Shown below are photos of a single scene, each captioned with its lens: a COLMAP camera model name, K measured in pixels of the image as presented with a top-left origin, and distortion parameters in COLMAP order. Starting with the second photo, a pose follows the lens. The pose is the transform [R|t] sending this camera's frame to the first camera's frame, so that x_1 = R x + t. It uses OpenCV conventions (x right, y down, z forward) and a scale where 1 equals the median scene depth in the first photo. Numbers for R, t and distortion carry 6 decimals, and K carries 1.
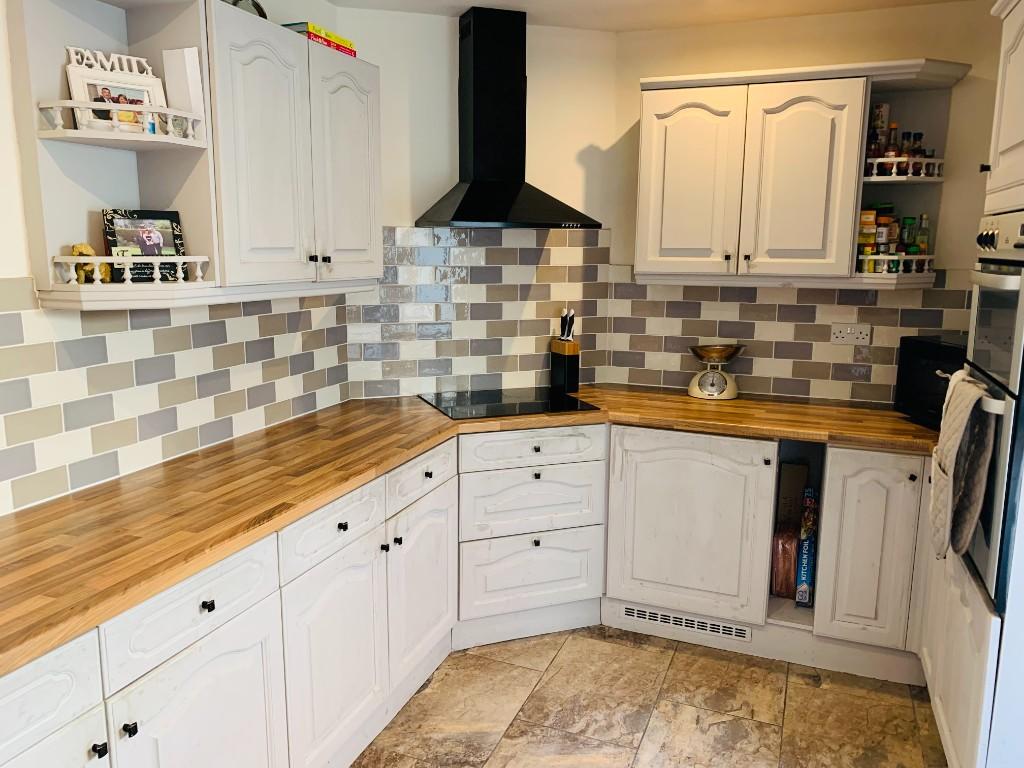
lens RADIAL K [[775.3, 0, 507.7], [0, 775.3, 383.4], [0, 0, 1]] dist [0.022105, -0.017284]
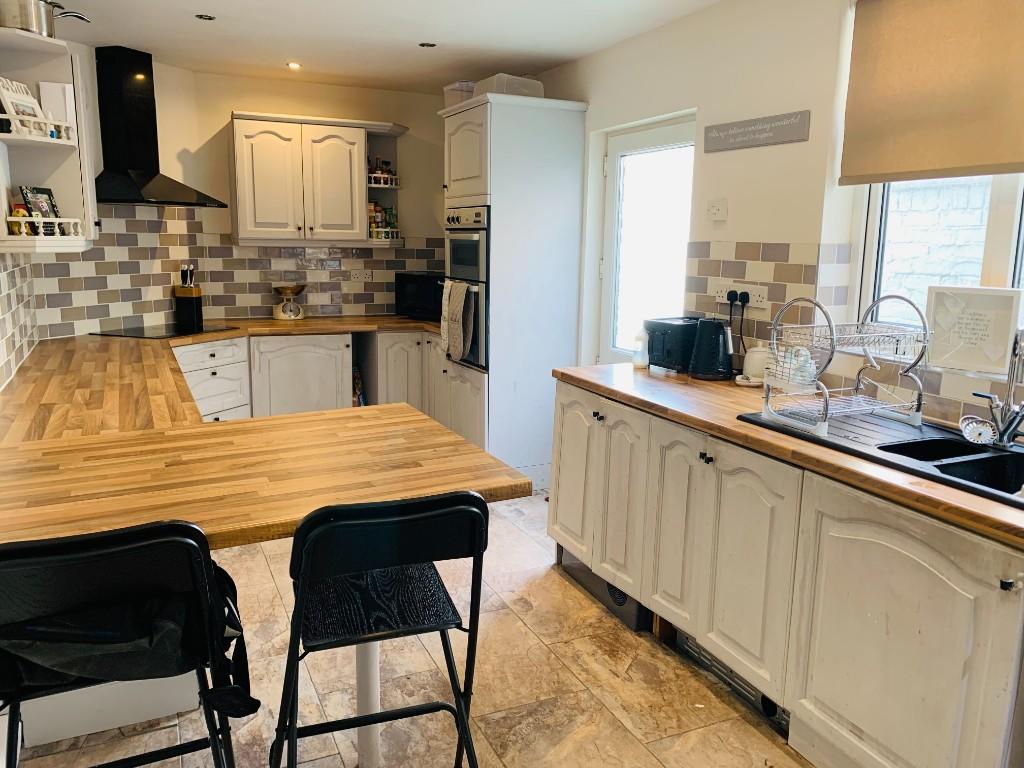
lens RADIAL K [[775.3, 0, 514.3], [0, 775.3, 383.0], [0, 0, 1]] dist [0.022105, -0.017284]
pose [[0.683206, -0.131269, 0.718330, -0.627533], [0.118347, 0.990609, 0.068465, 0.100807], [-0.720571, 0.038236, 0.692326, -0.440772]]
